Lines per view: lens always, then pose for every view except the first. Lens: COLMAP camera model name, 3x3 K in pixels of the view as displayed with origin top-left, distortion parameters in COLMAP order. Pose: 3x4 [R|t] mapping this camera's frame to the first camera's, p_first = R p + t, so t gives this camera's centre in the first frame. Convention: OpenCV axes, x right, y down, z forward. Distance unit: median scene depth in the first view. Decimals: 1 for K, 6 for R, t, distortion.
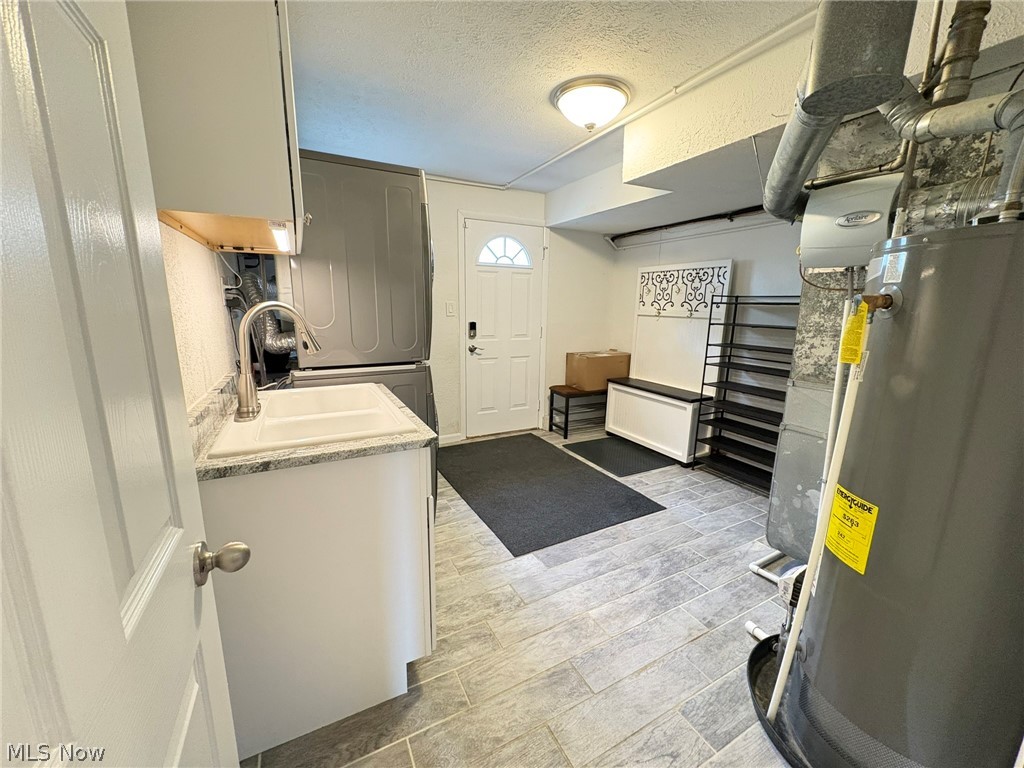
lens RADIAL K [[407.4, 0, 511.6], [0, 407.4, 385.3], [0, 0, 1]] dist [-0.001868, -0.000114]
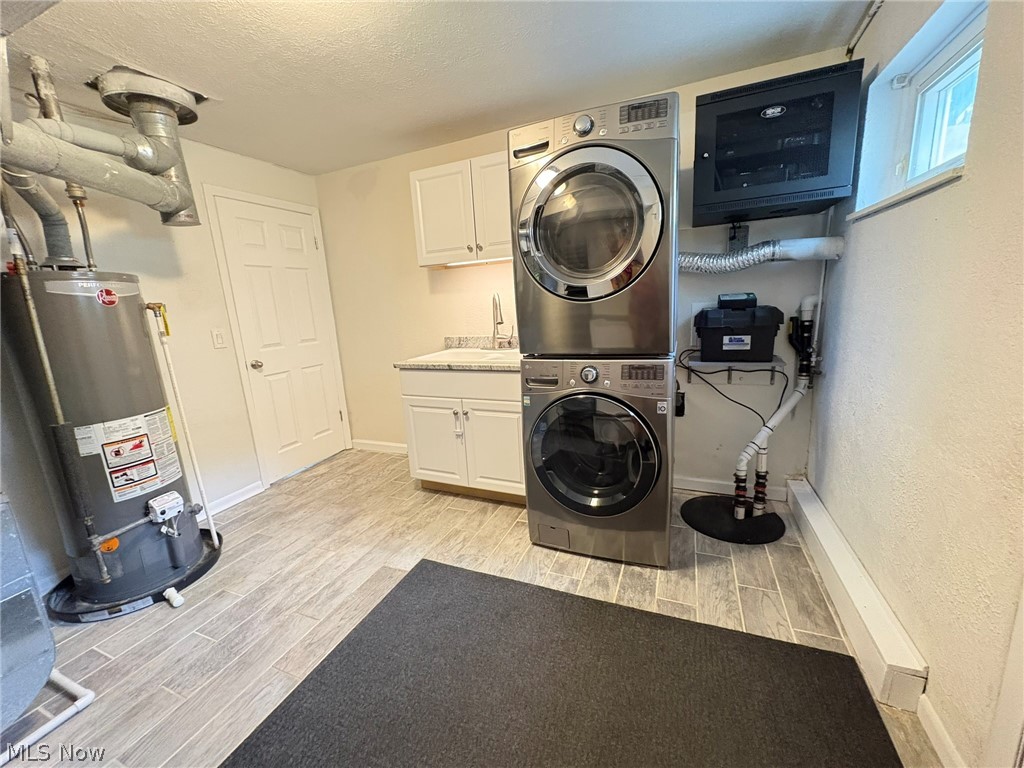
lens RADIAL K [[407.4, 0, 512.7], [0, 407.4, 384.1], [0, 0, 1]] dist [-0.001868, -0.000114]
pose [[-0.775854, 0.153168, -0.612038, 0.417315], [-0.081916, 0.937416, 0.338439, -0.348209], [0.625572, 0.312715, -0.714751, 1.916264]]
